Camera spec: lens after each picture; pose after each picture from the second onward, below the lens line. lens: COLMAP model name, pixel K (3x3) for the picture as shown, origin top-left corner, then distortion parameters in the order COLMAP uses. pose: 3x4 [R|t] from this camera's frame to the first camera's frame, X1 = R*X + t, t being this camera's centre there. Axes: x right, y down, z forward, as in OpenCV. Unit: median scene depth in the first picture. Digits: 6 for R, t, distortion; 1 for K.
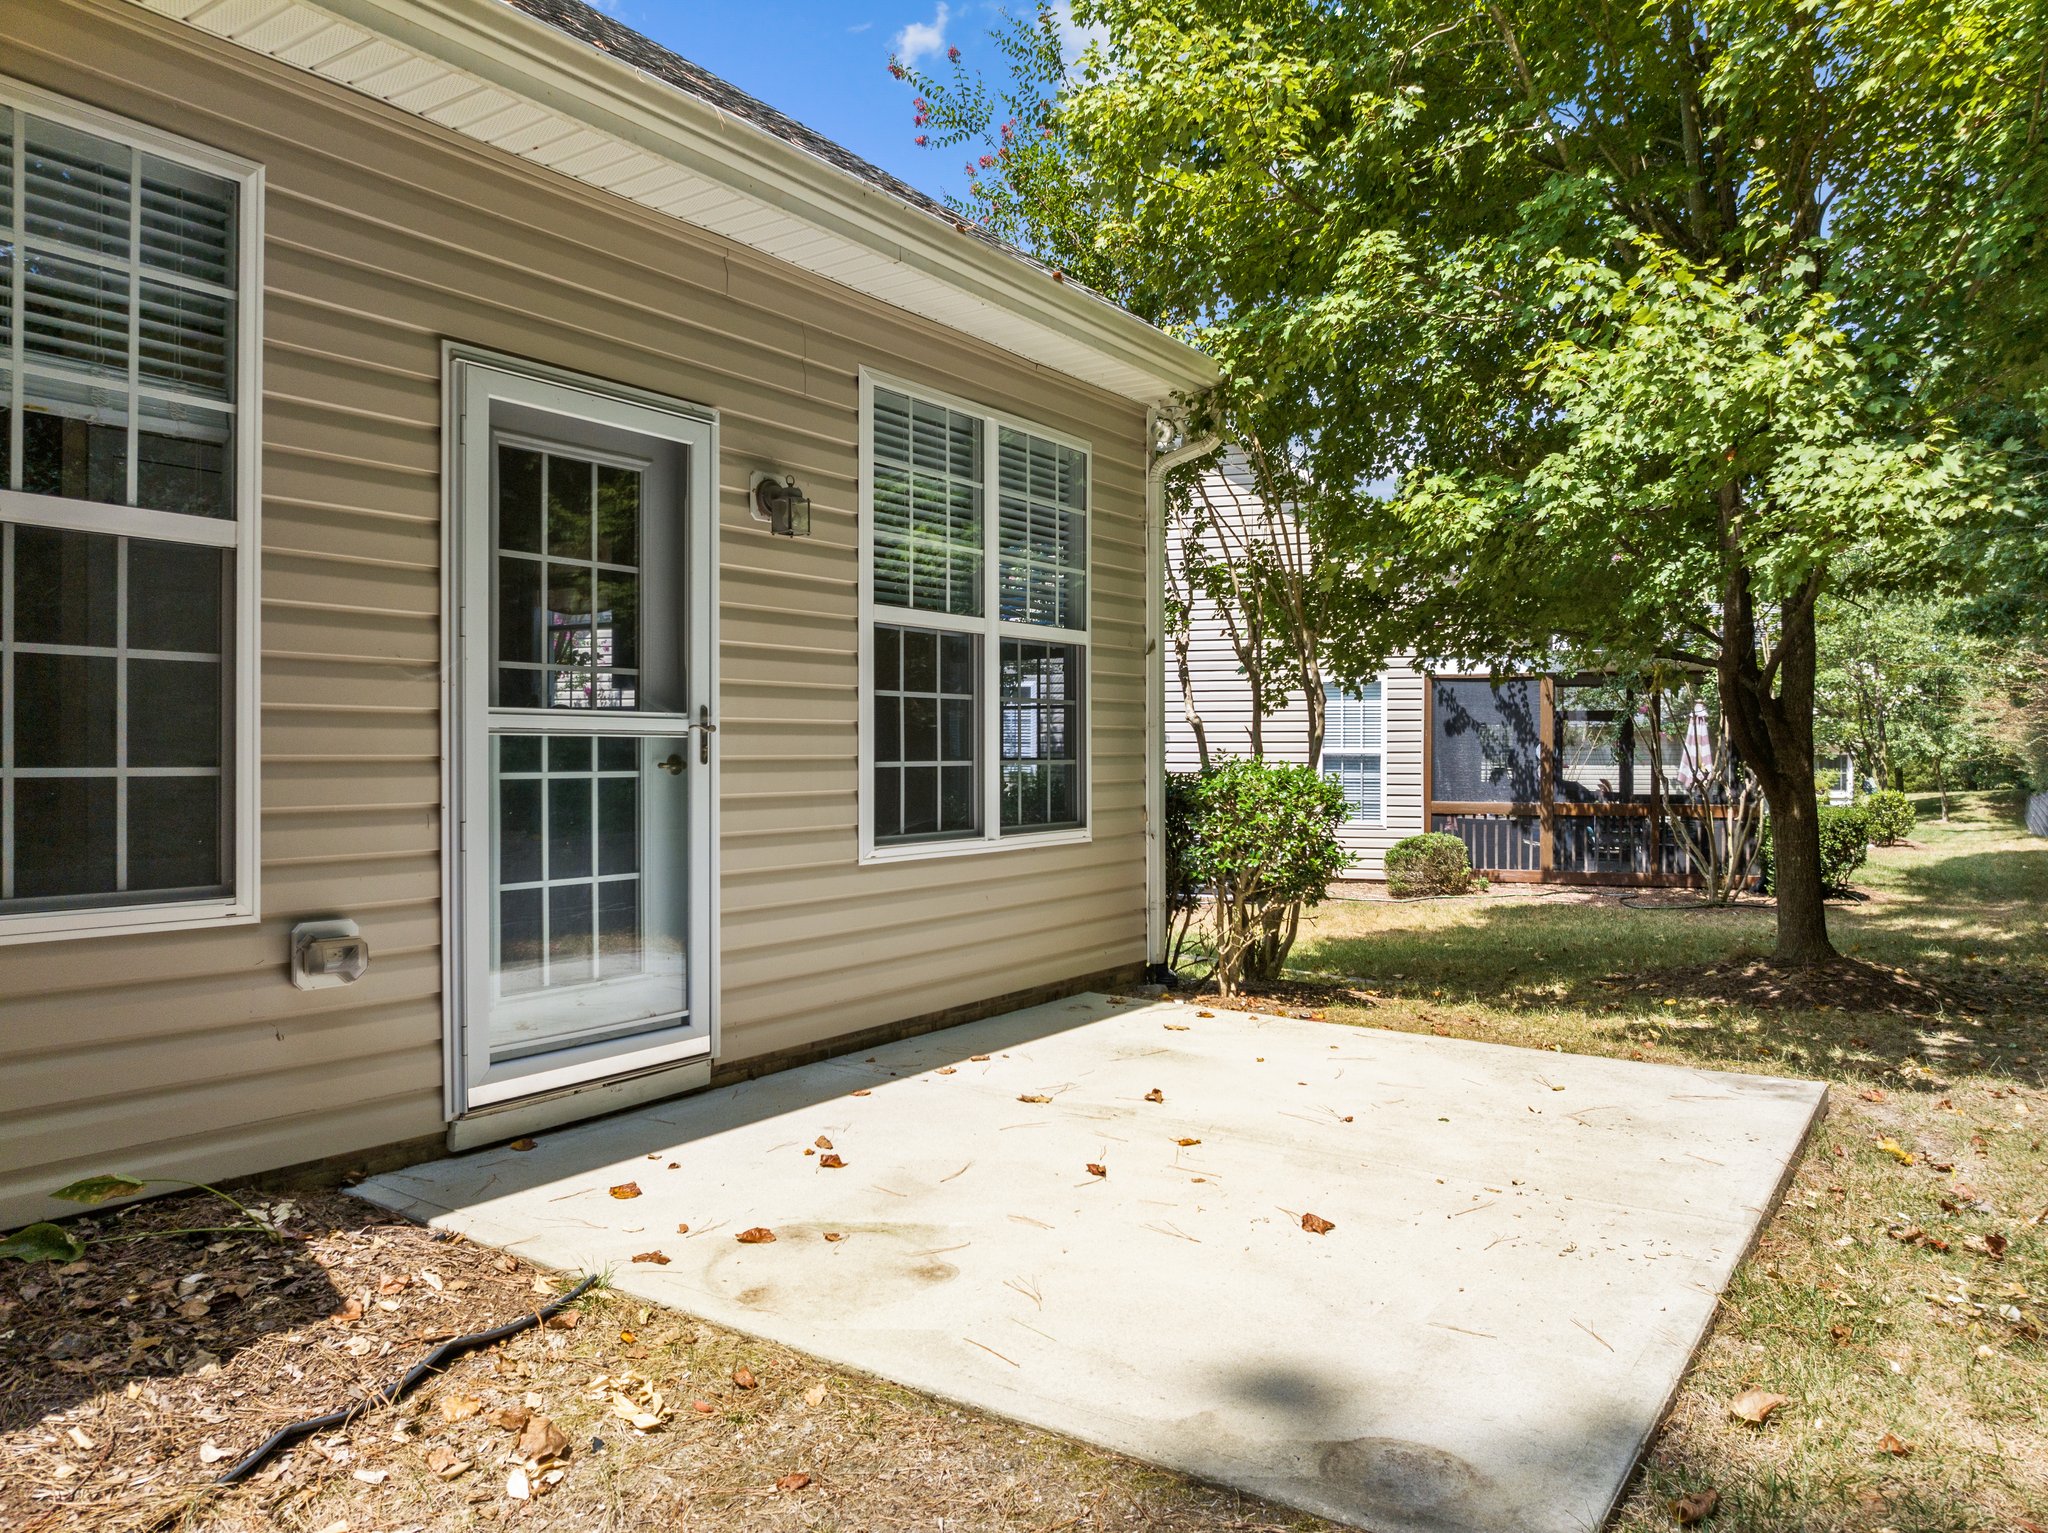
lens RADIAL K [[1452.7, 0, 1024.0], [0, 1452.7, 766.5], [0, 0, 1]] dist [-0.054603, 0.024151]
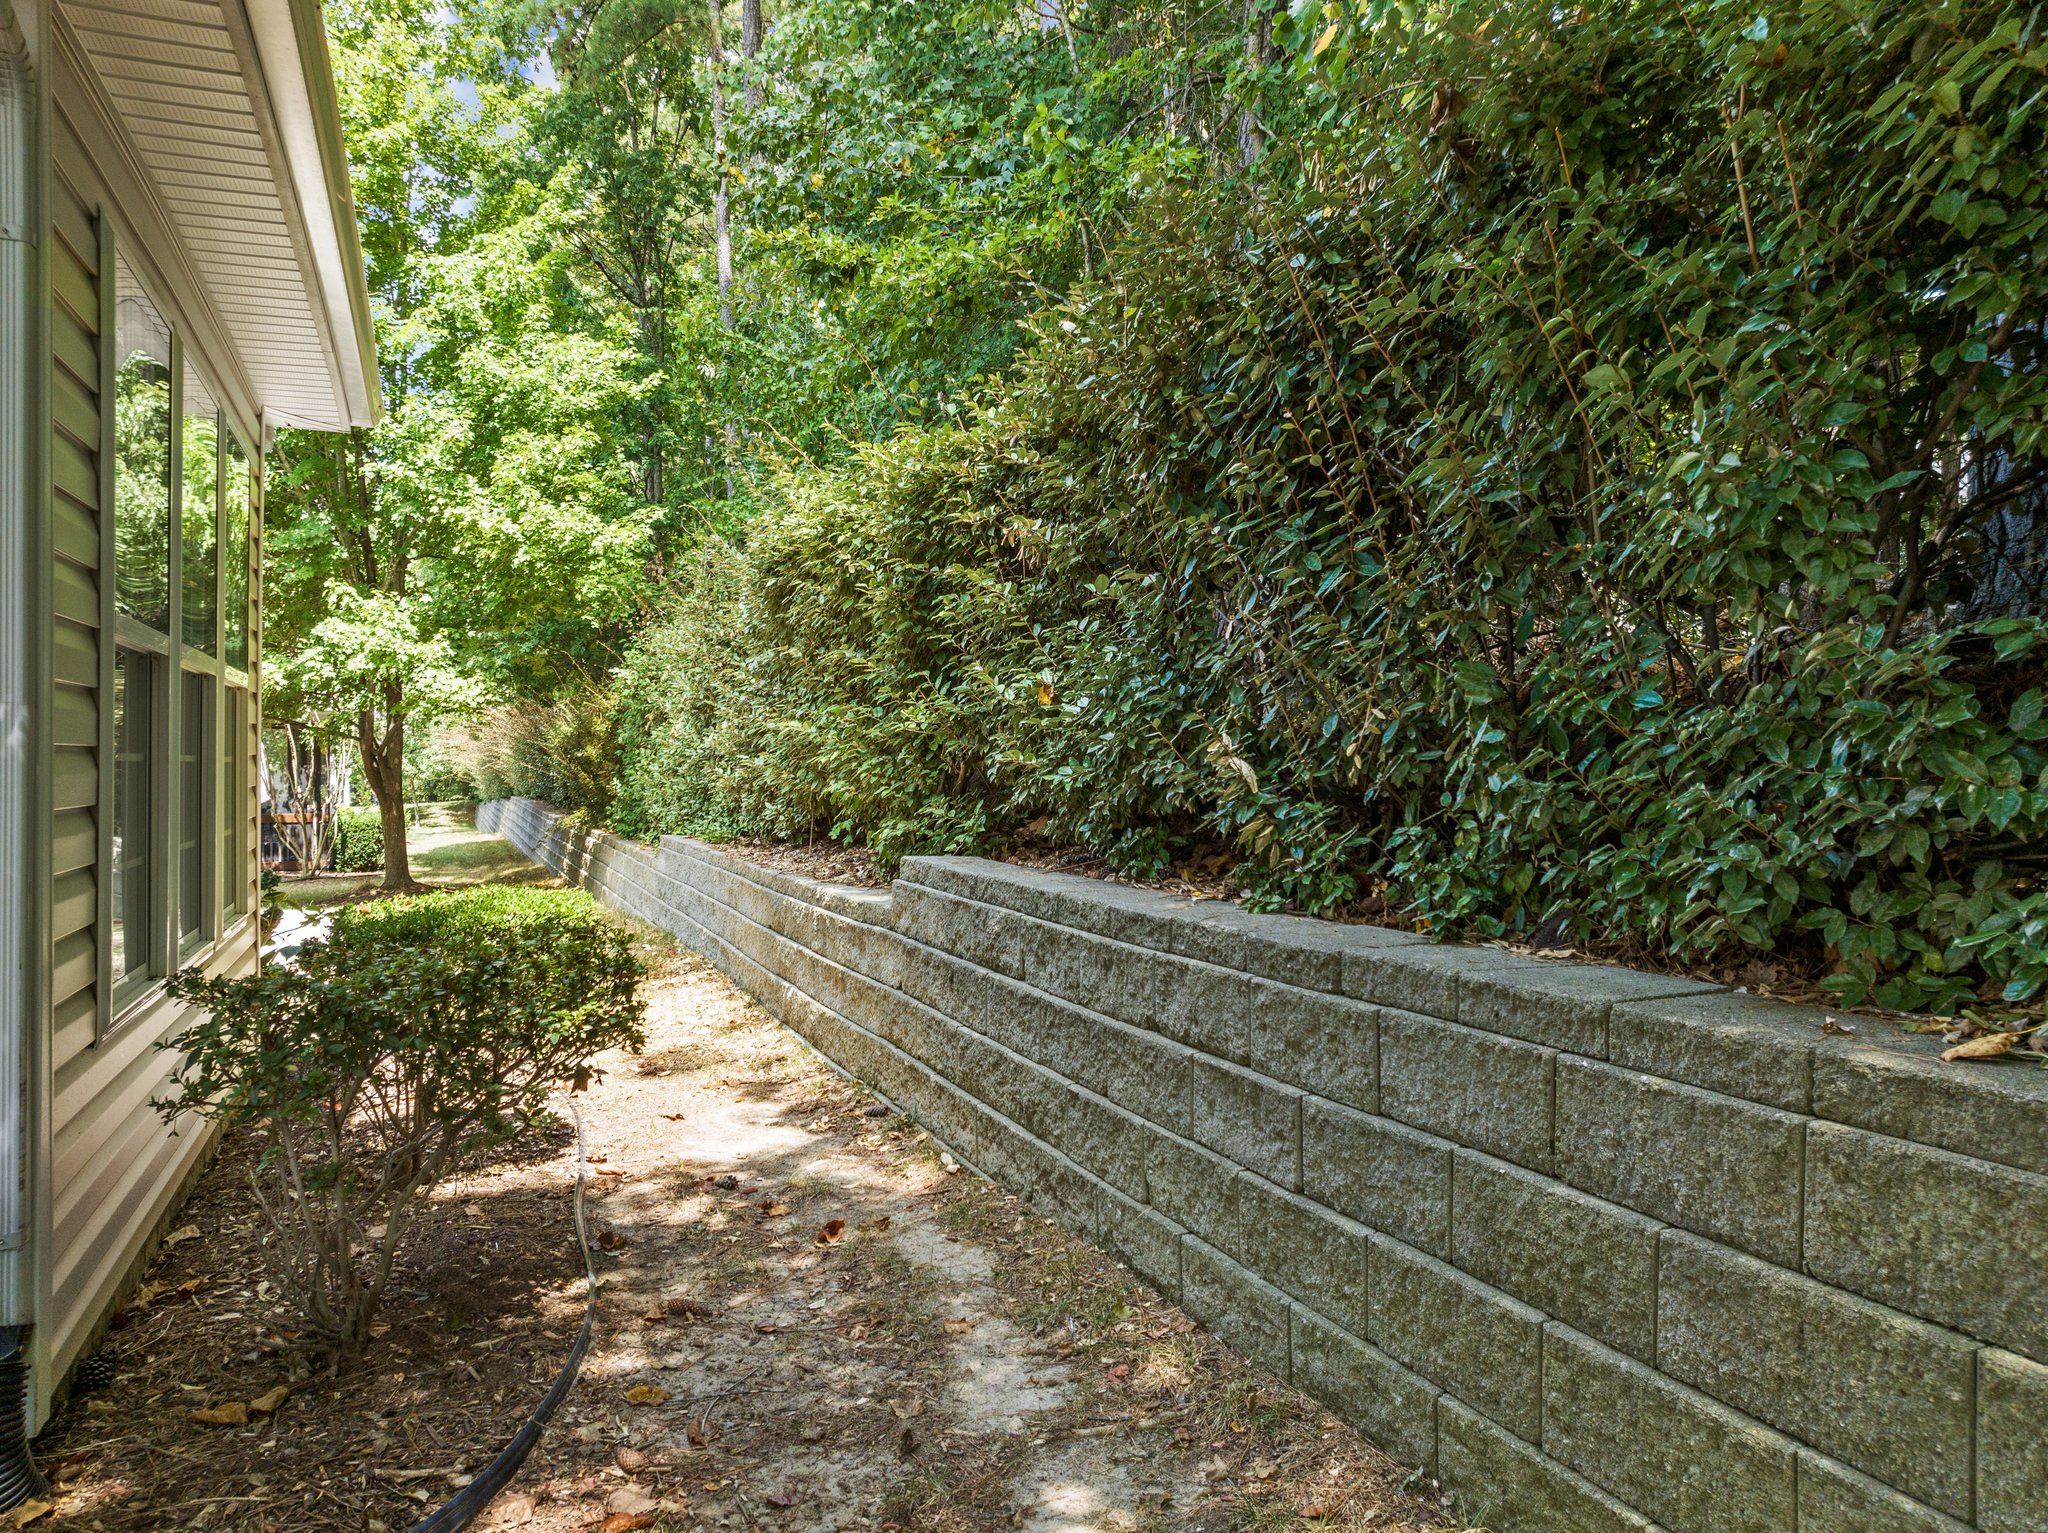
lens RADIAL K [[1452.7, 0, 1024.0], [0, 1452.7, 766.5], [0, 0, 1]] dist [-0.054603, 0.024151]
pose [[0.555463, -0.004735, 0.831528, -0.646617], [0.014110, 0.999893, -0.003731, -0.013518], [-0.831422, 0.013805, 0.555470, -0.850814]]
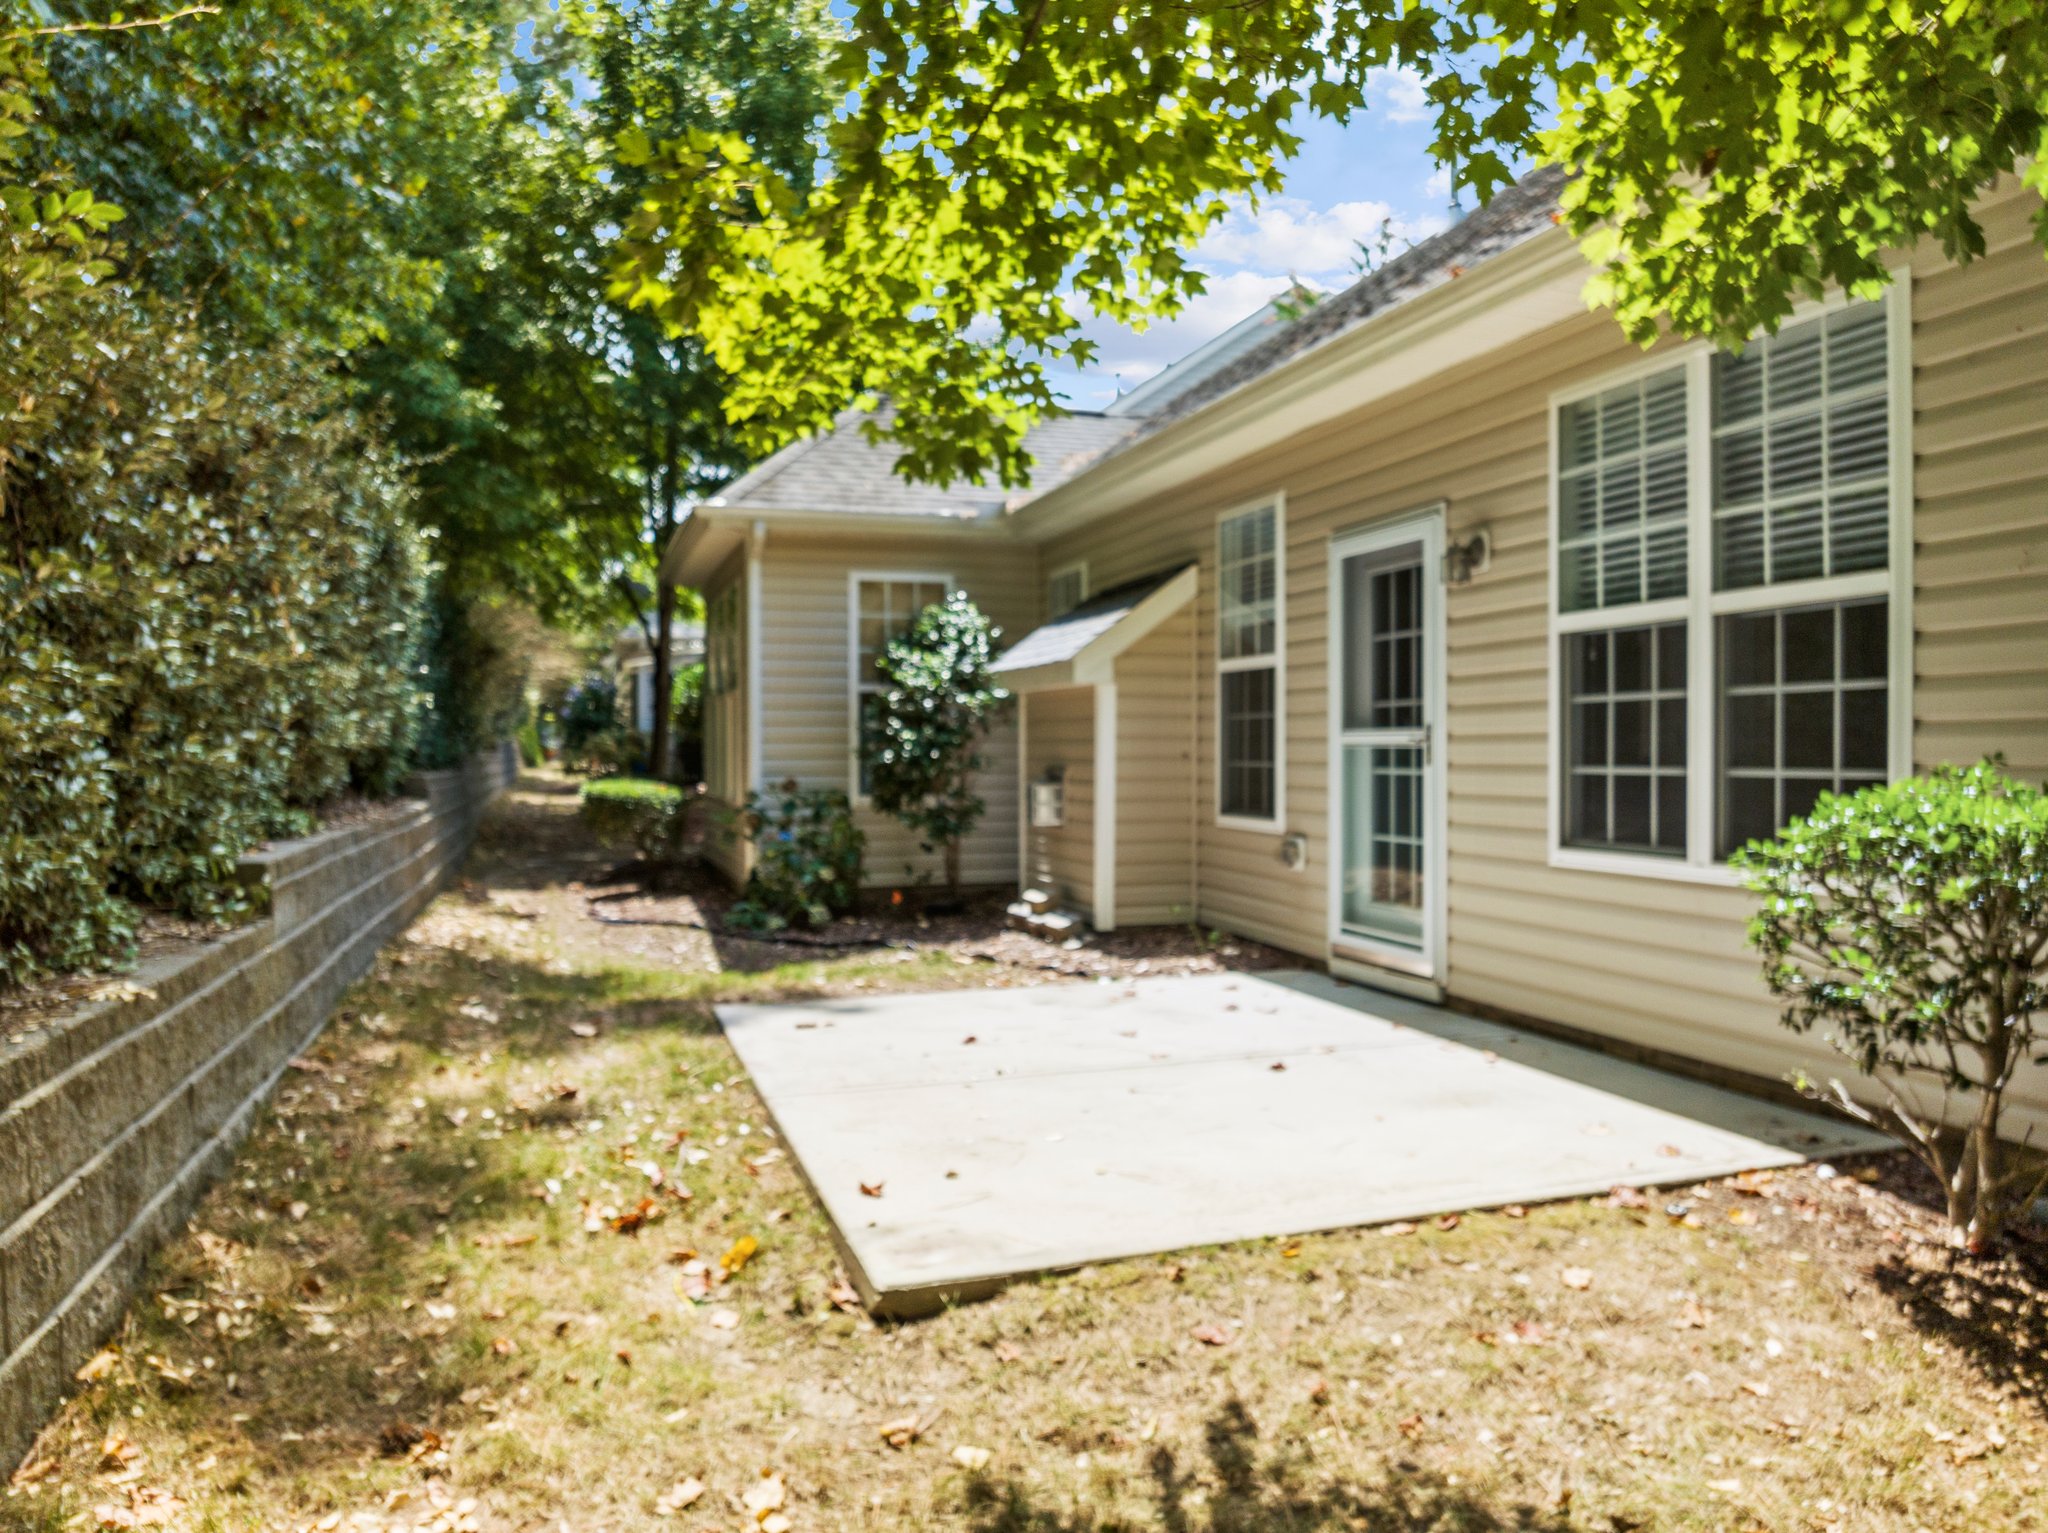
lens RADIAL K [[1452.7, 0, 1024.0], [0, 1452.7, 766.5], [0, 0, 1]] dist [-0.054603, 0.024151]
pose [[-0.620416, -0.002078, -0.784270, 0.928151], [-0.018549, 0.999756, 0.012024, -0.008704], [0.784053, 0.022007, -0.620303, 1.320890]]
